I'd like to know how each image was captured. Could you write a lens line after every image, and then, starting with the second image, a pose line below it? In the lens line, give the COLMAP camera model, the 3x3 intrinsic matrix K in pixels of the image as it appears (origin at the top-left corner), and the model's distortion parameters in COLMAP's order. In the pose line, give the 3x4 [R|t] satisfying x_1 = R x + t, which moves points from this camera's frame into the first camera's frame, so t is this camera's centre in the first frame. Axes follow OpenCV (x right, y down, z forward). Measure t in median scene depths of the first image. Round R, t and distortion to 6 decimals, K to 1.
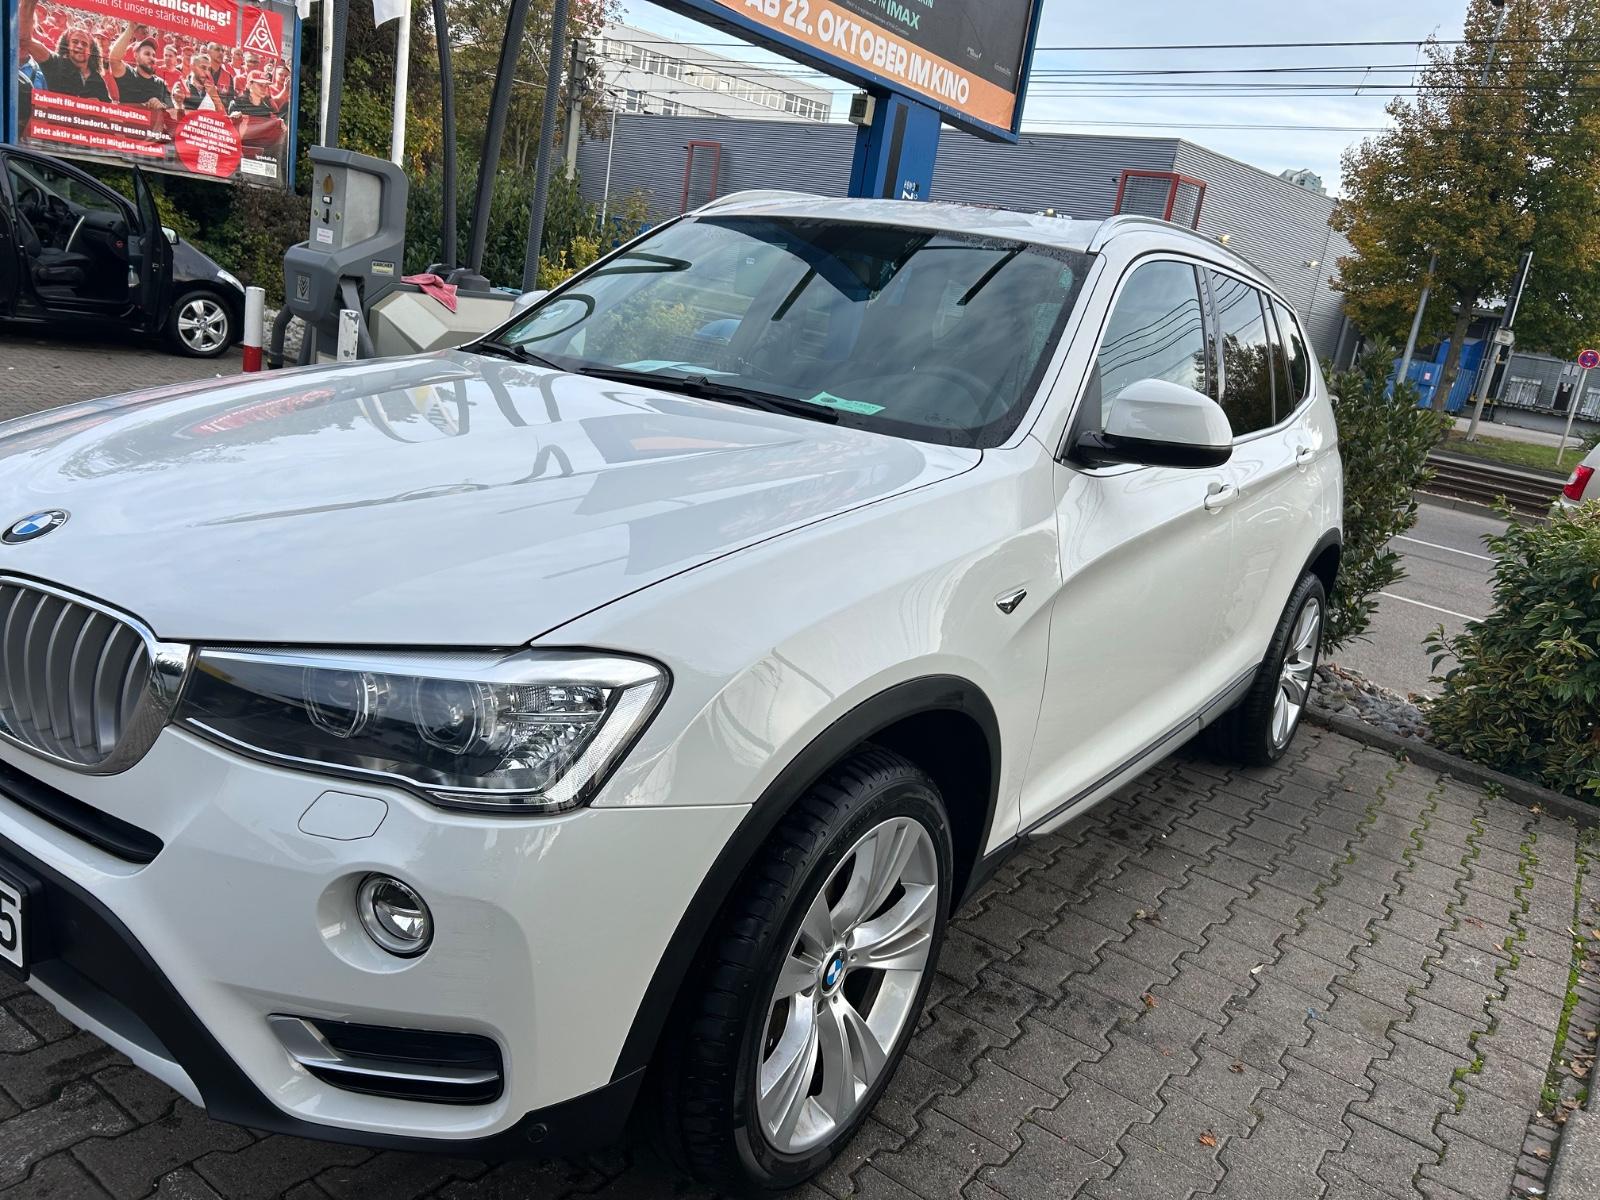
lens RADIAL K [[1201.4, 0, 807.7], [0, 1201.4, 585.8], [0, 0, 1]] dist [0.056386, -0.069419]
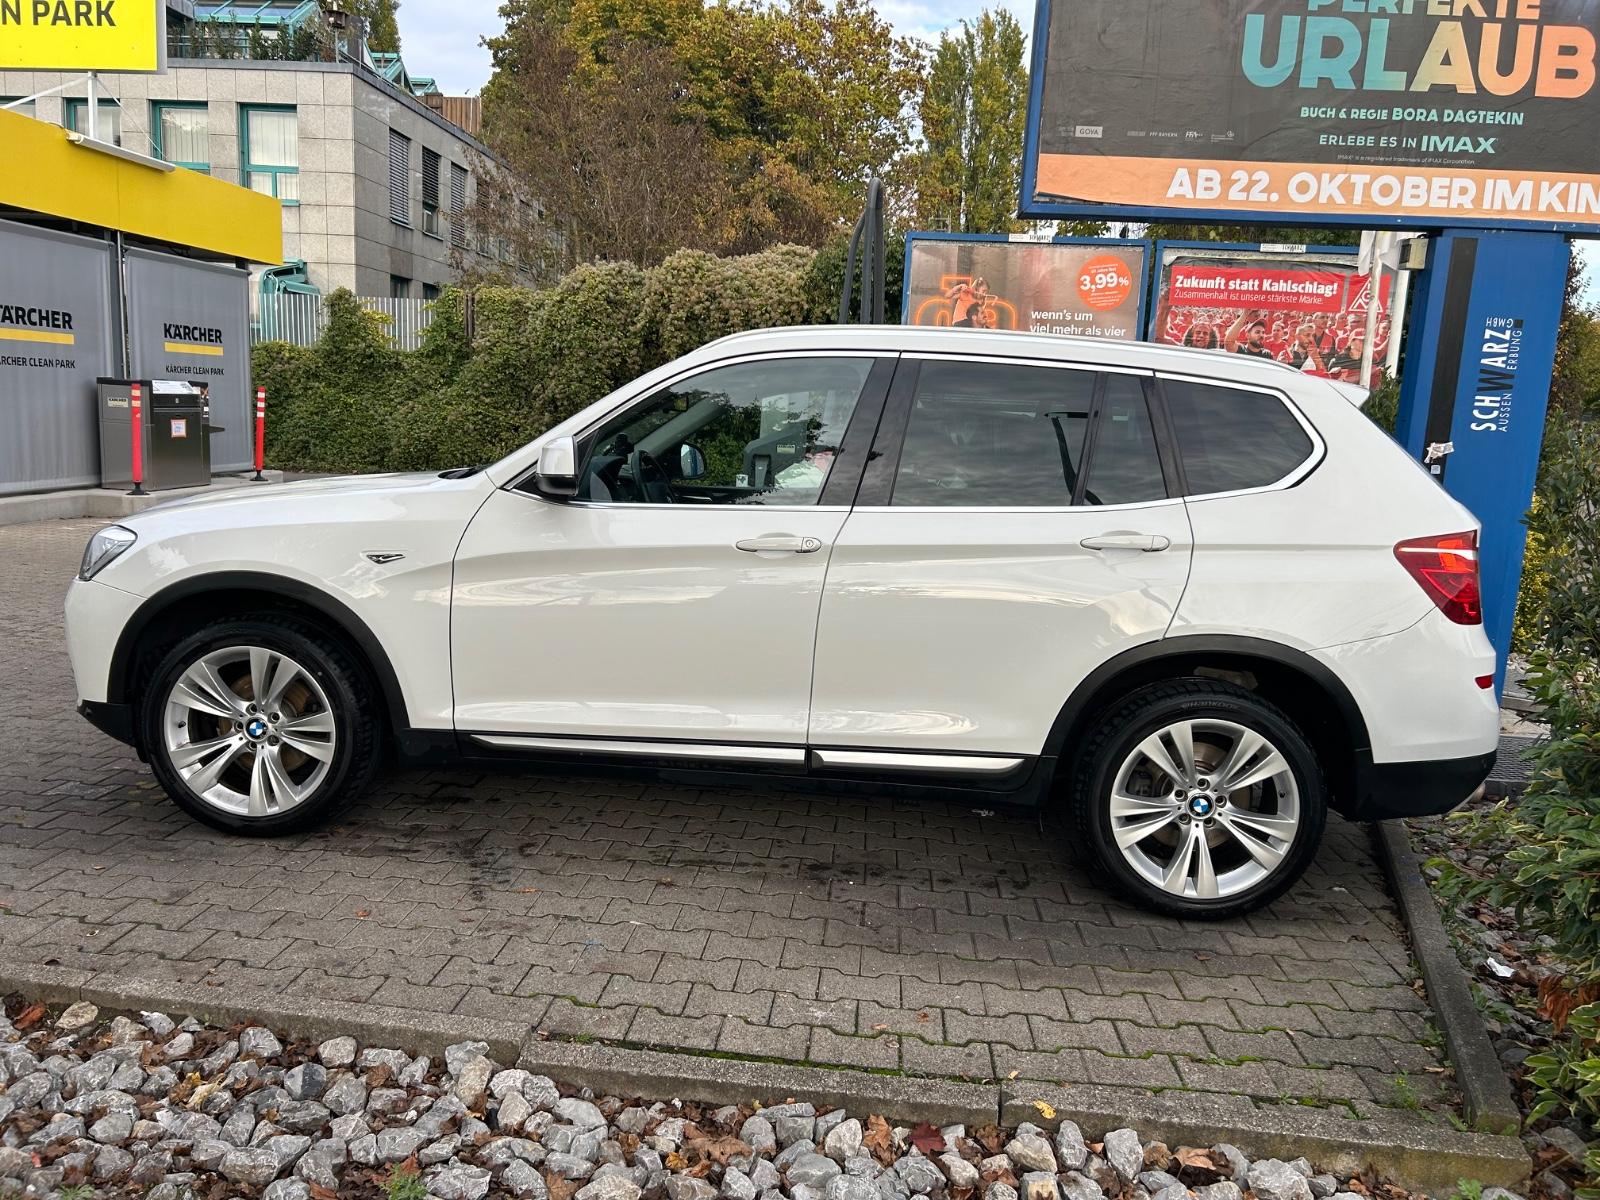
lens RADIAL K [[1201.4, 0, 802.8], [0, 1201.4, 611.0], [0, 0, 1]] dist [0.056386, -0.069419]
pose [[0.509432, 0.020651, -0.860263, 0.968255], [-0.187182, 0.978433, -0.087358, 0.062084], [0.839906, 0.205528, 0.502311, 0.323894]]
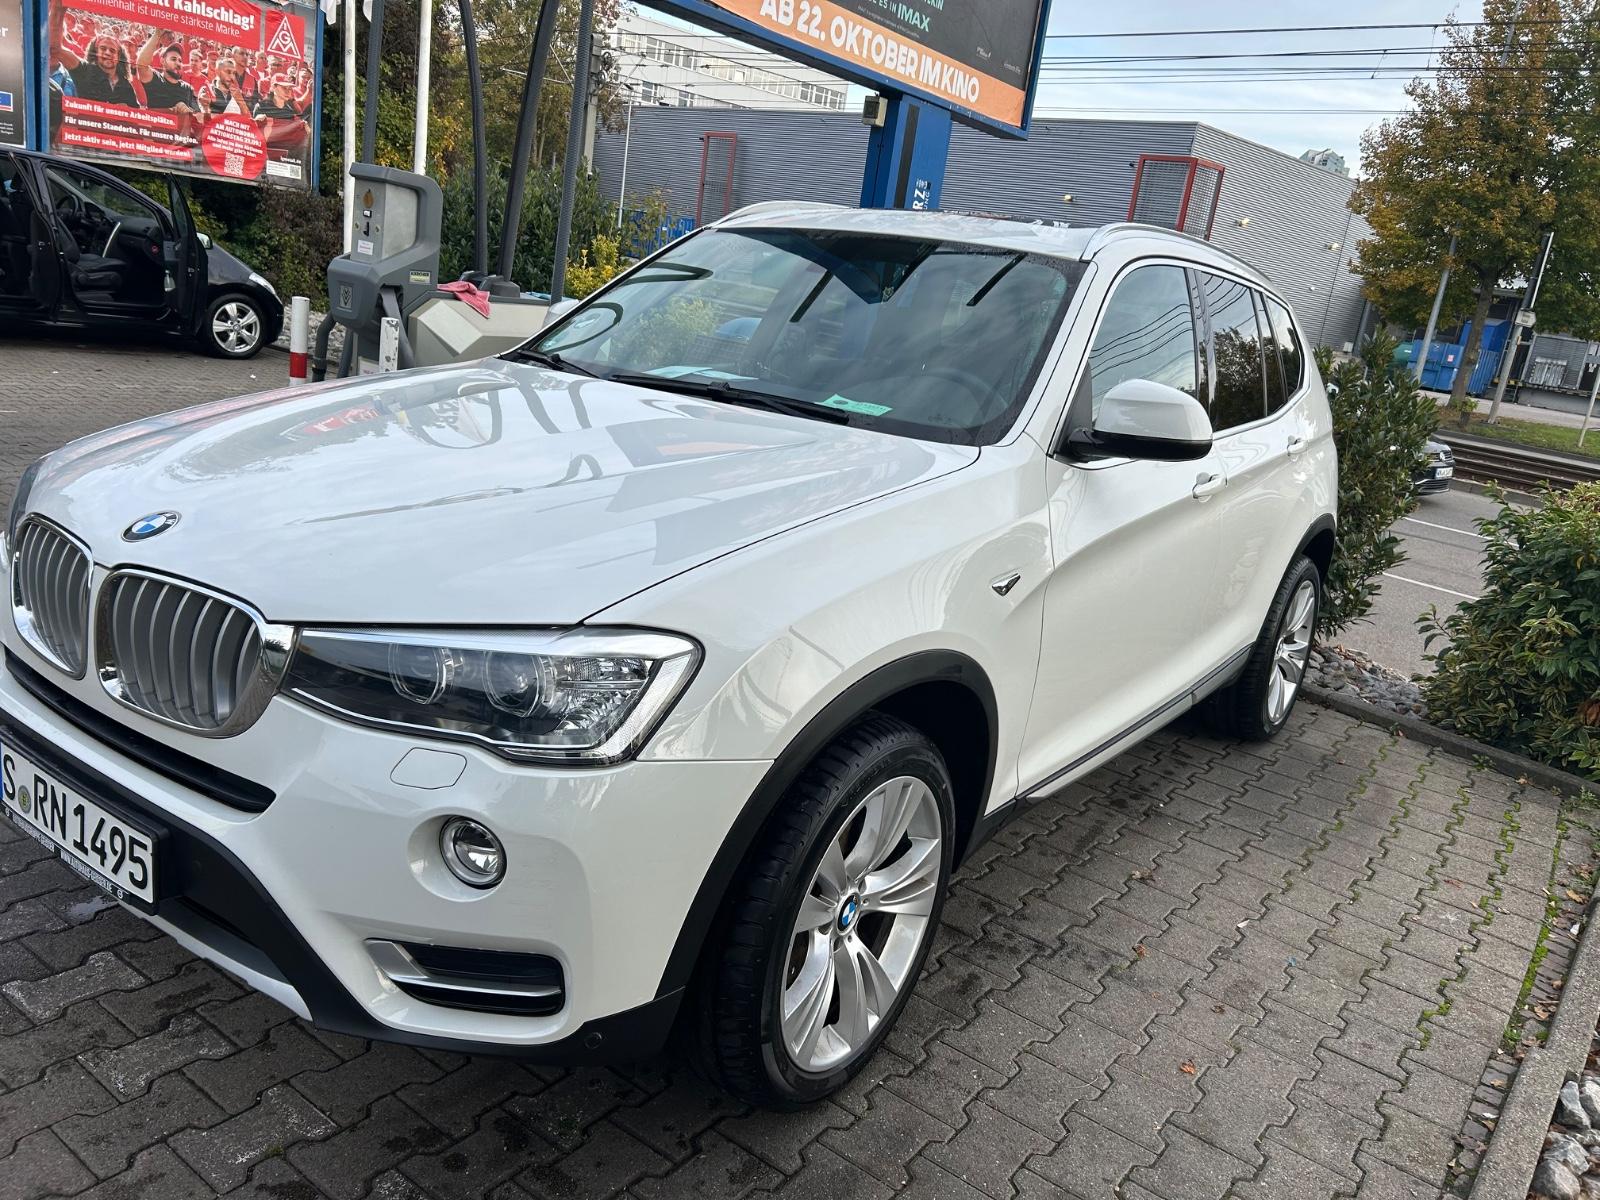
lens RADIAL K [[1201.4, 0, 807.6], [0, 1201.4, 590.2], [0, 0, 1]] dist [0.056386, -0.069419]
pose [[0.999806, -0.009734, -0.017105, 0.002744], [0.009935, 0.999882, 0.011753, 0.001733], [0.016989, -0.011920, 0.999785, -0.054769]]
